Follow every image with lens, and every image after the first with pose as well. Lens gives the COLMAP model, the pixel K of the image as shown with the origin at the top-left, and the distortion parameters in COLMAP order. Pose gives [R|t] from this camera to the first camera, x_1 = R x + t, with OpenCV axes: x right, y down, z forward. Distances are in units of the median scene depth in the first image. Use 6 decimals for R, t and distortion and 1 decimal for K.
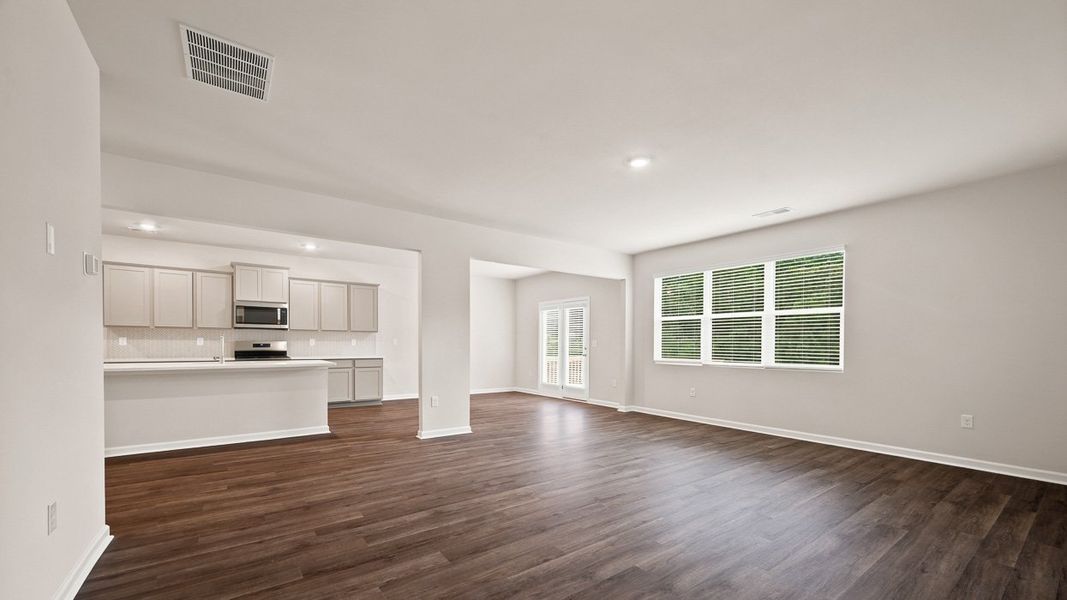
lens RADIAL K [[419.9, 0, 536.8], [0, 419.9, 348.5], [0, 0, 1]] dist [-0.000971, 0.000040]
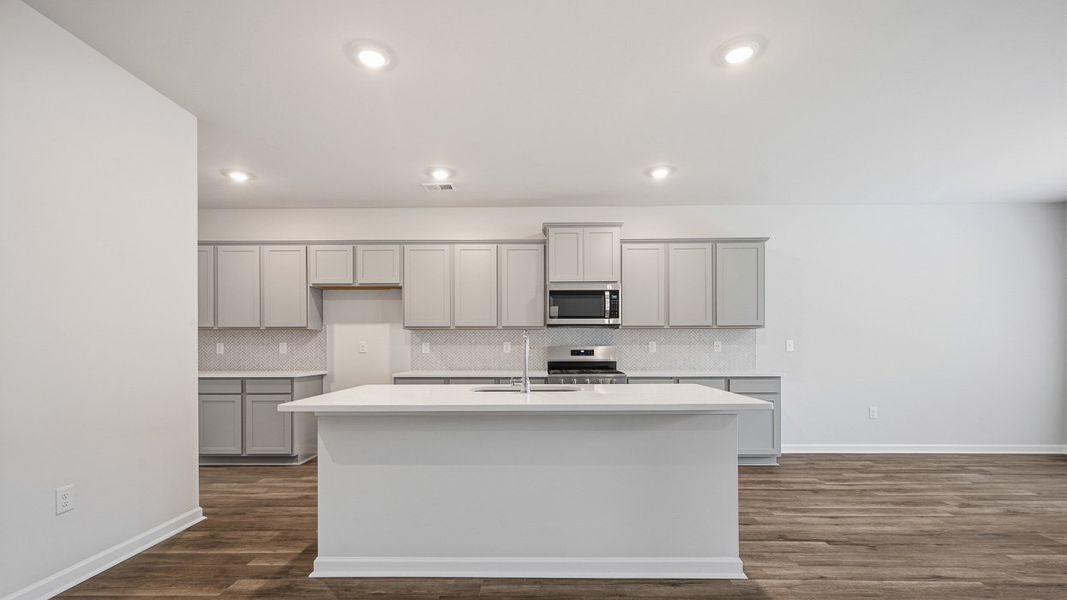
lens RADIAL K [[450.9, 0, 534.6], [0, 450.9, 353.5], [0, 0, 1]] dist [0.001603, 0.000094]
pose [[0.797842, -0.001290, -0.602865, -0.313956], [0.001196, 0.999999, -0.000557, -0.006375], [0.602866, -0.000277, 0.797843, 0.428995]]
